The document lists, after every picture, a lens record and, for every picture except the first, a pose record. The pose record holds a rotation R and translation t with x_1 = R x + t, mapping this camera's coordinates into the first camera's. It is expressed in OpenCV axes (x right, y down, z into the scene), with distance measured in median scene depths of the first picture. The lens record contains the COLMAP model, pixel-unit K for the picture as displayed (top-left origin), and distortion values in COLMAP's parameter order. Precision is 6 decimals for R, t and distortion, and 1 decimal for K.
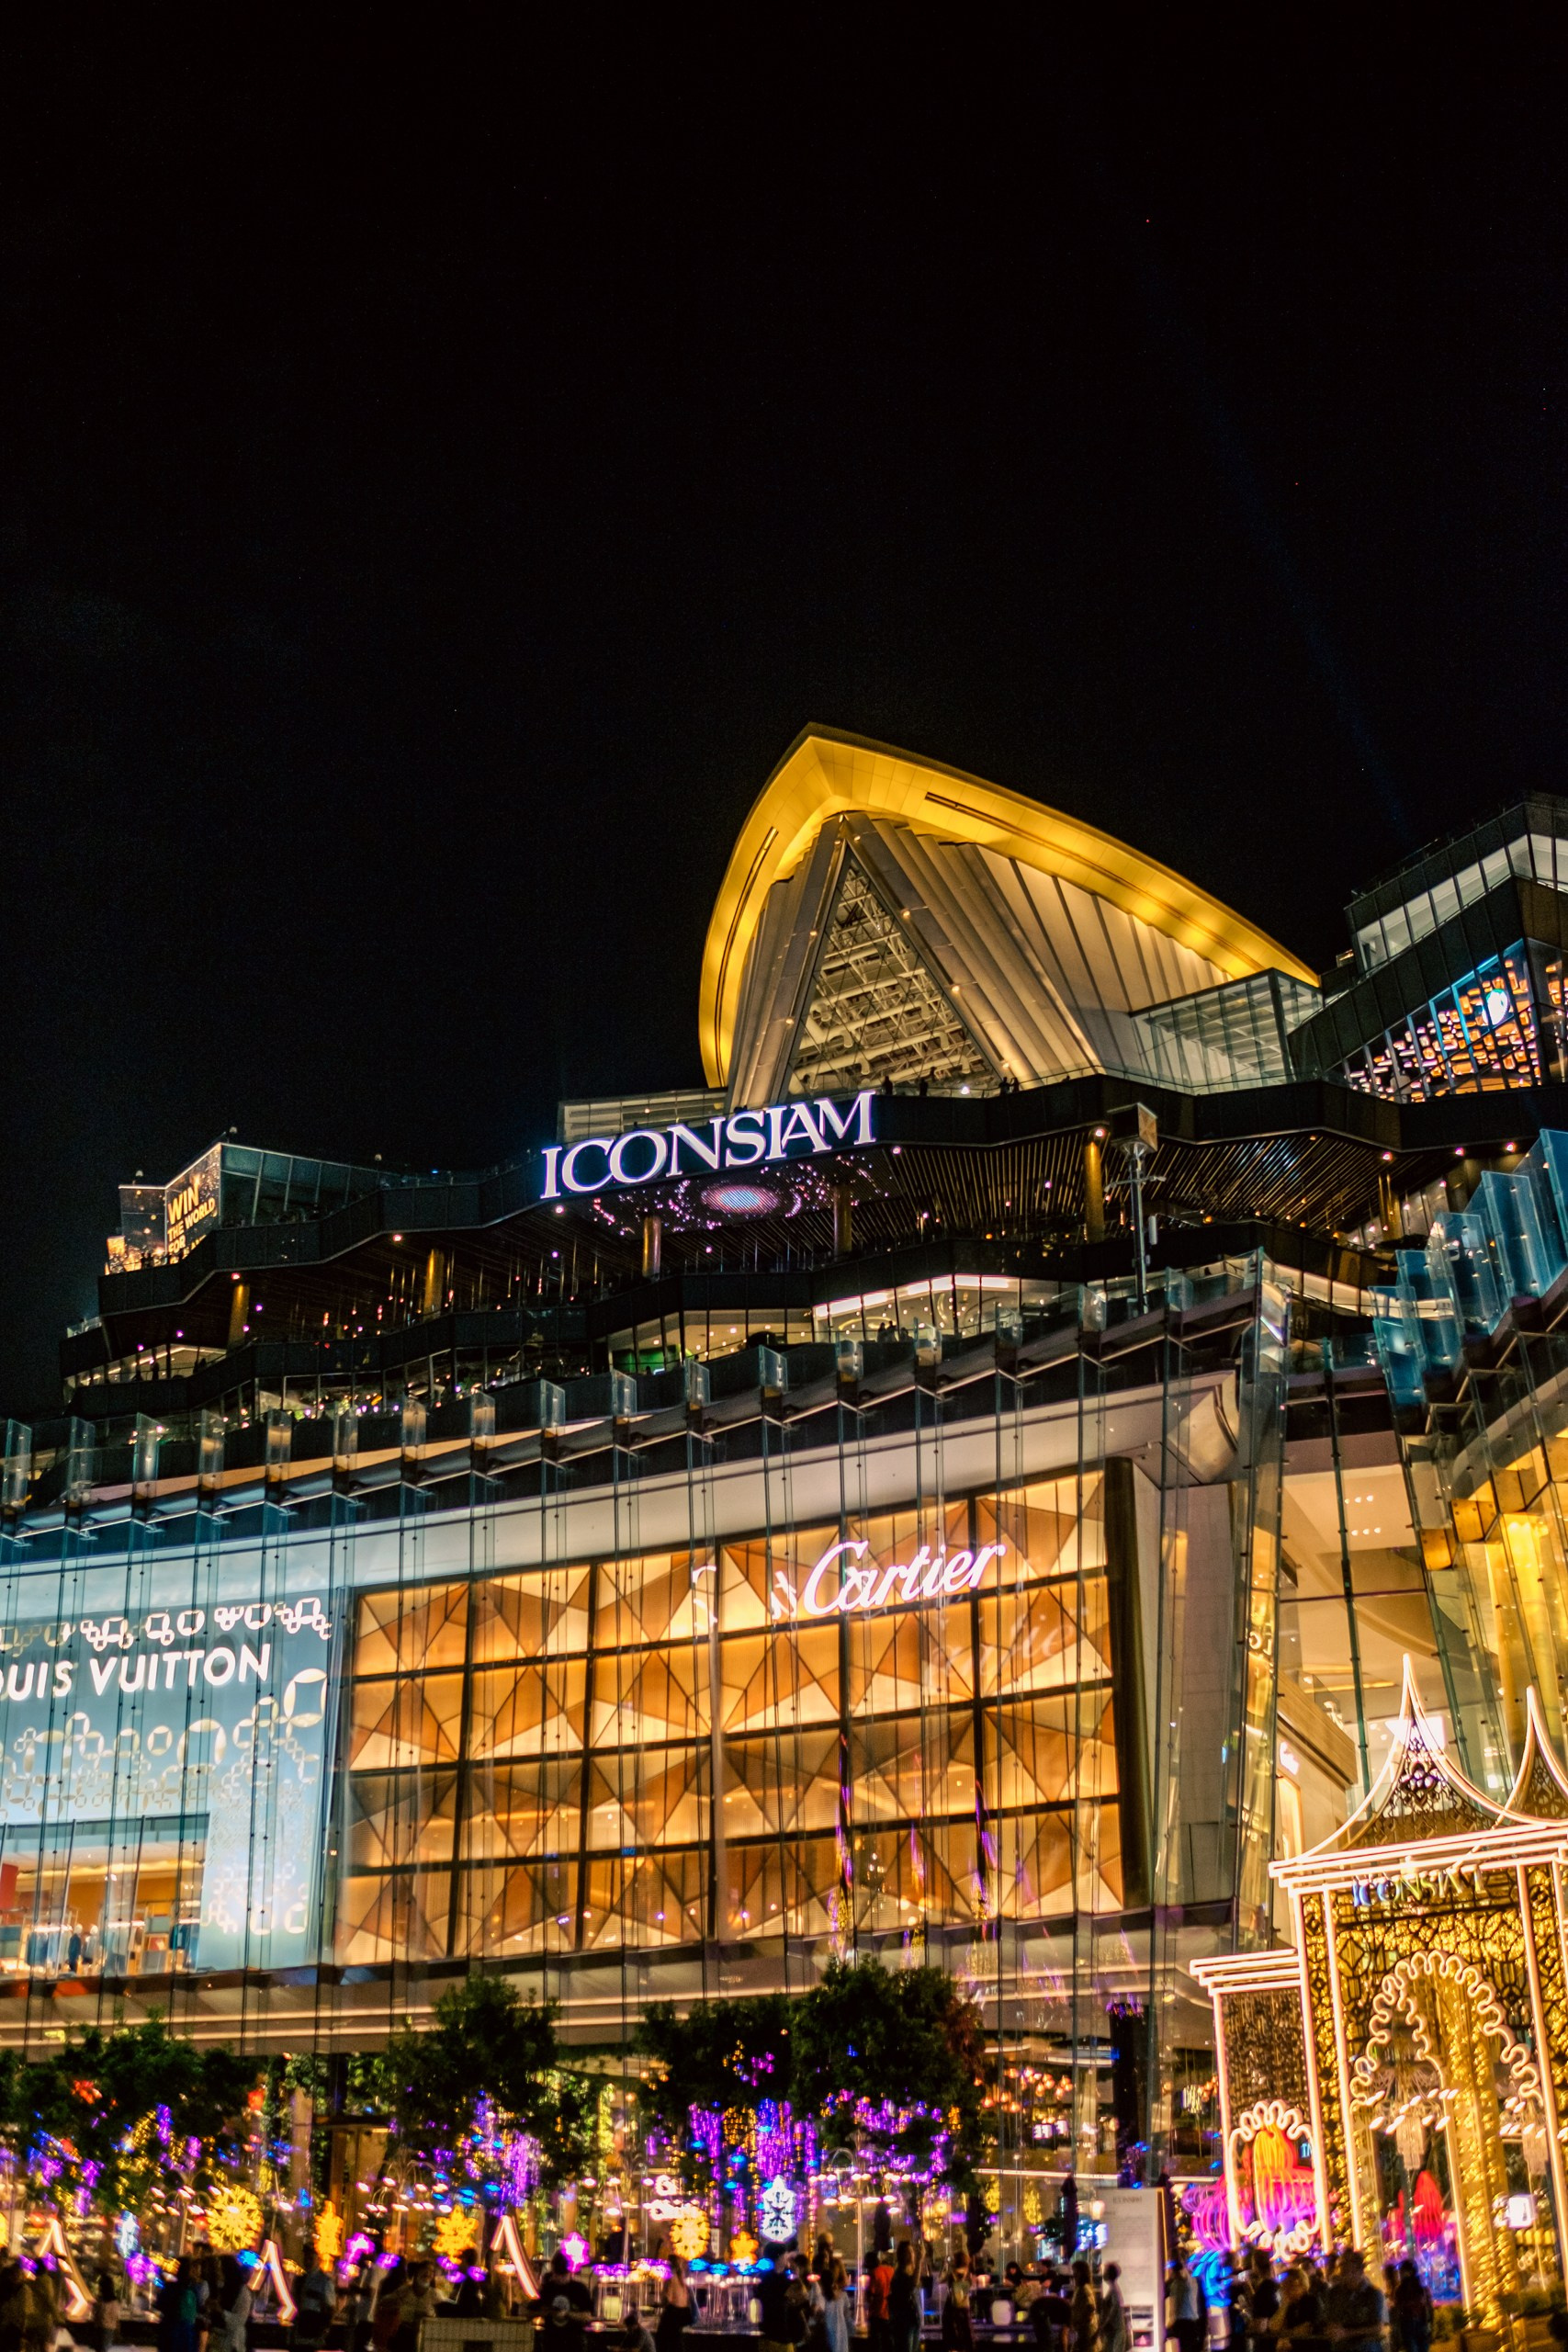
lens RADIAL K [[2369.3, 0, 772.3], [0, 2369.3, 1215.4], [0, 0, 1]] dist [-0.009747, 0.000000]
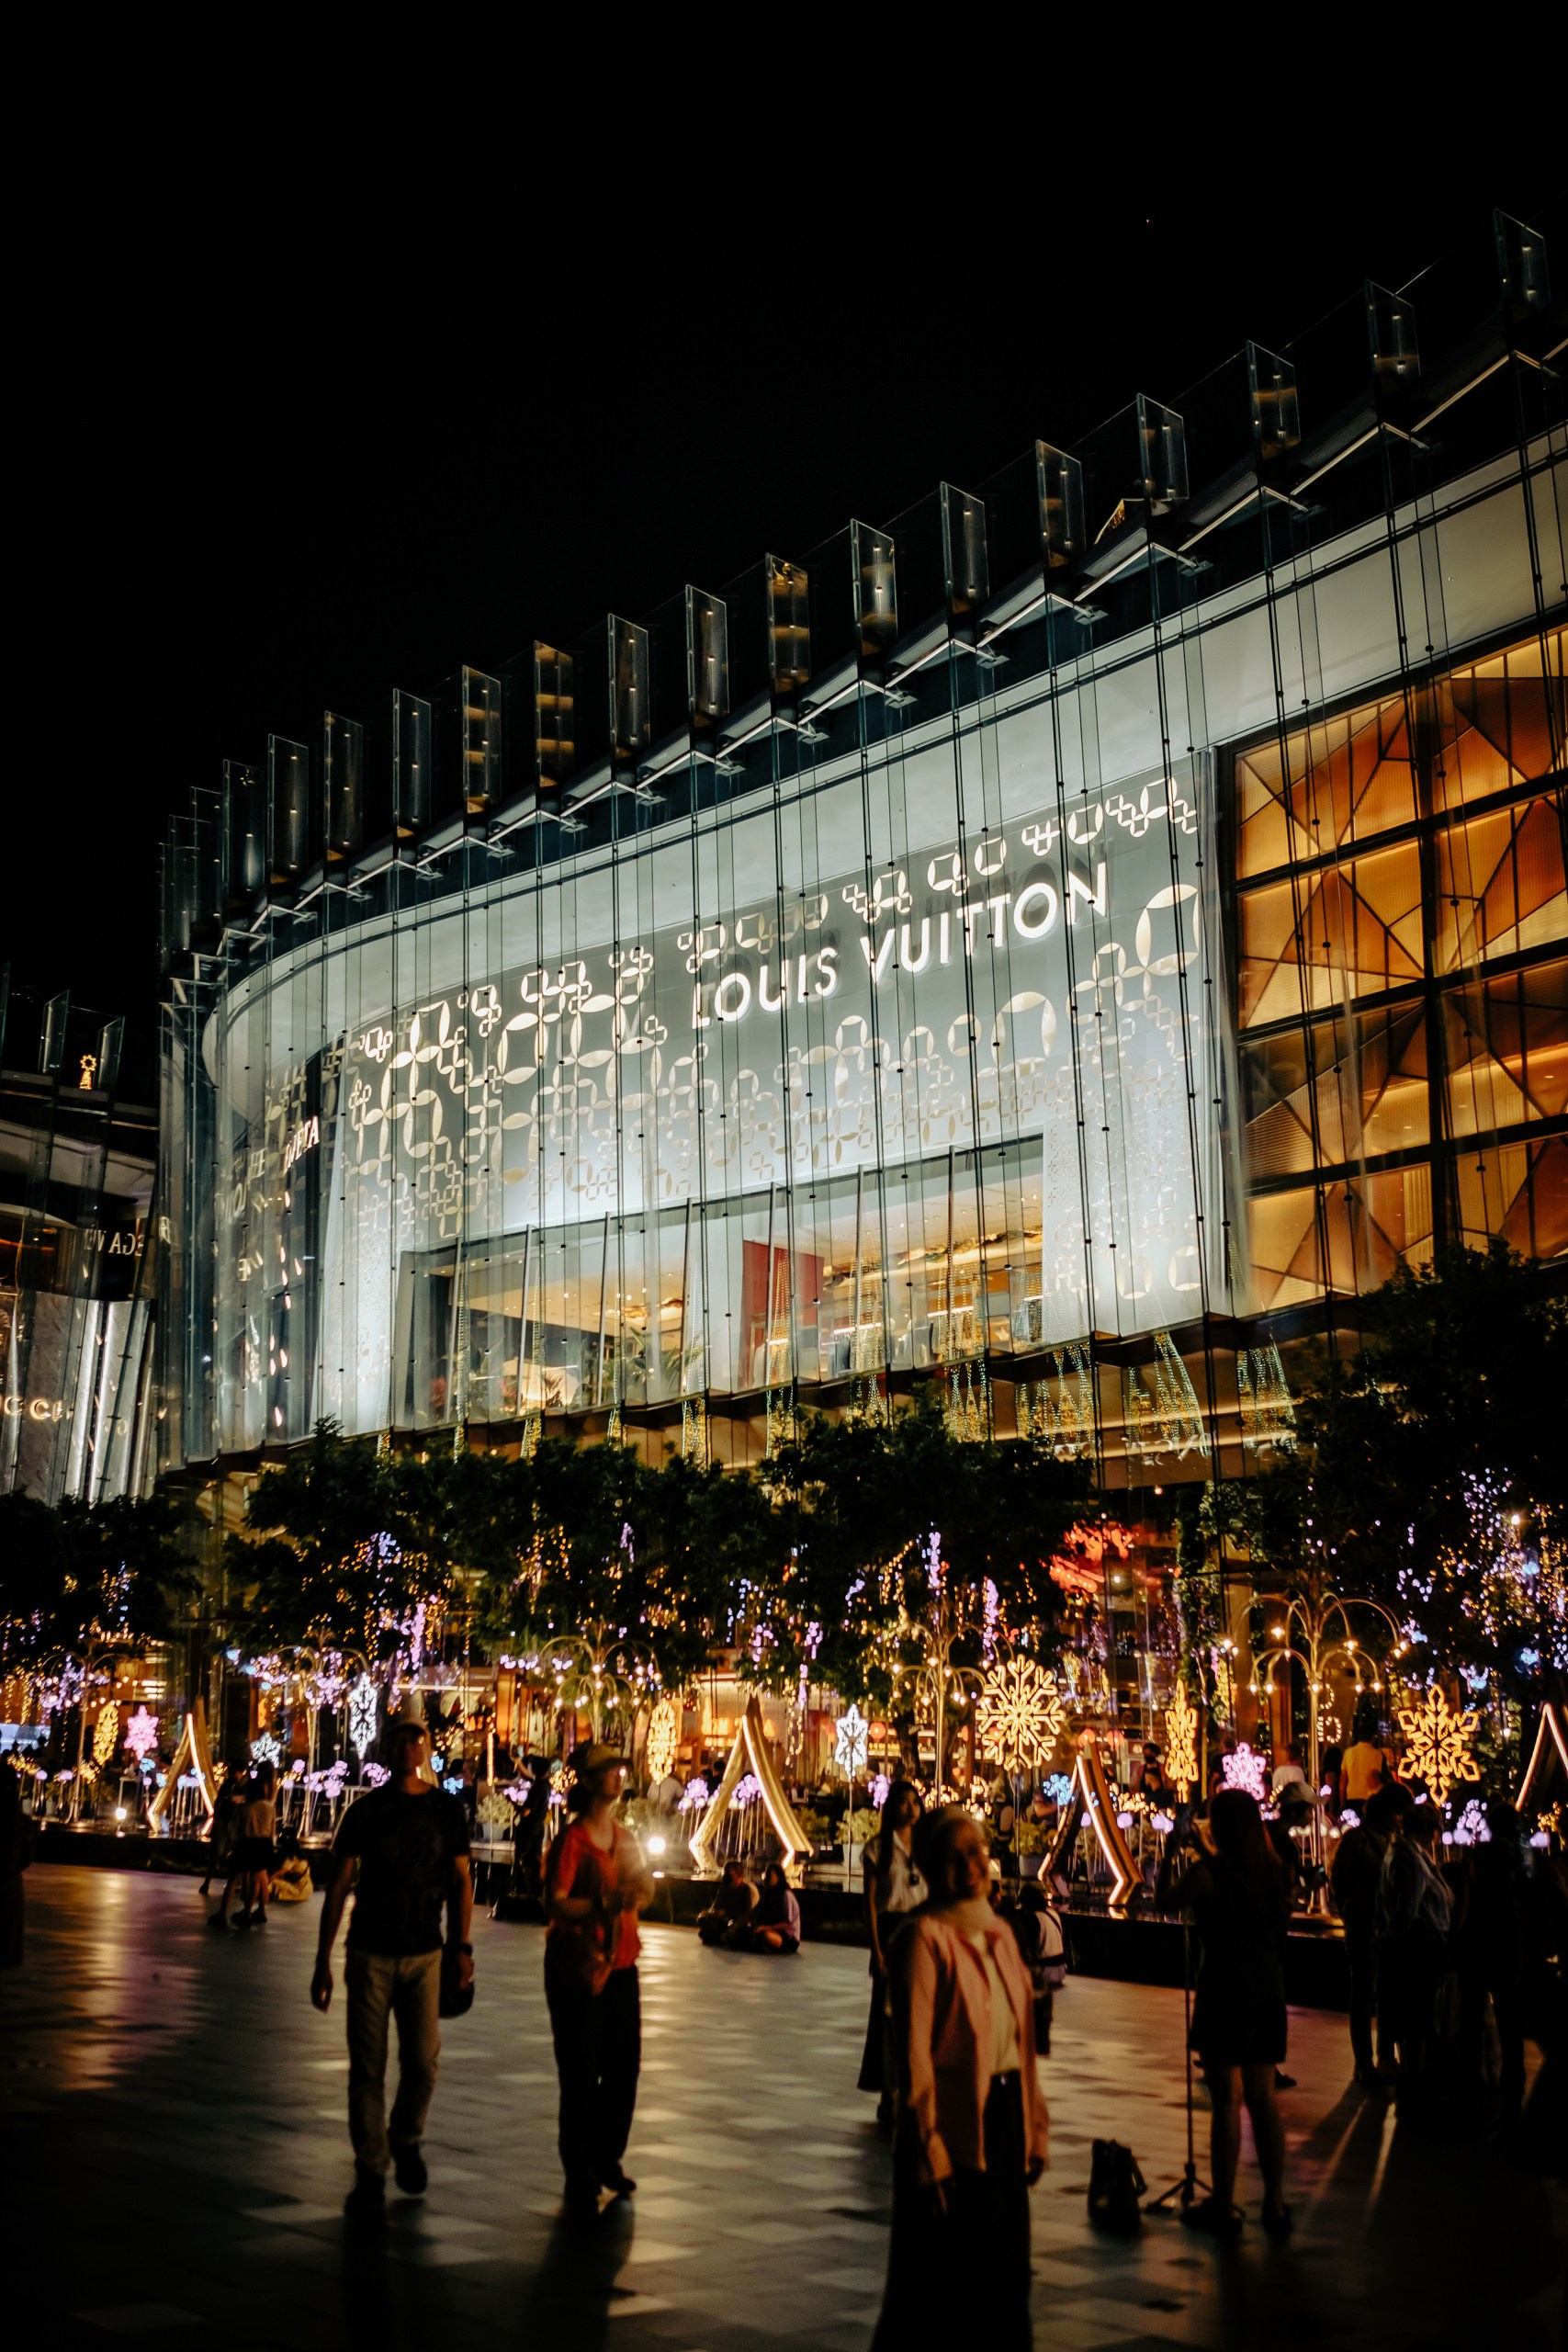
lens RADIAL K [[2369.3, 0, 730.1], [0, 2369.3, 1191.3], [0, 0, 1]] dist [-0.009747, 0.000000]
pose [[0.893578, -0.084200, -0.440940, -0.033718], [0.155895, 0.979325, 0.128919, 0.177892], [0.420968, -0.183940, 0.888230, 0.403756]]
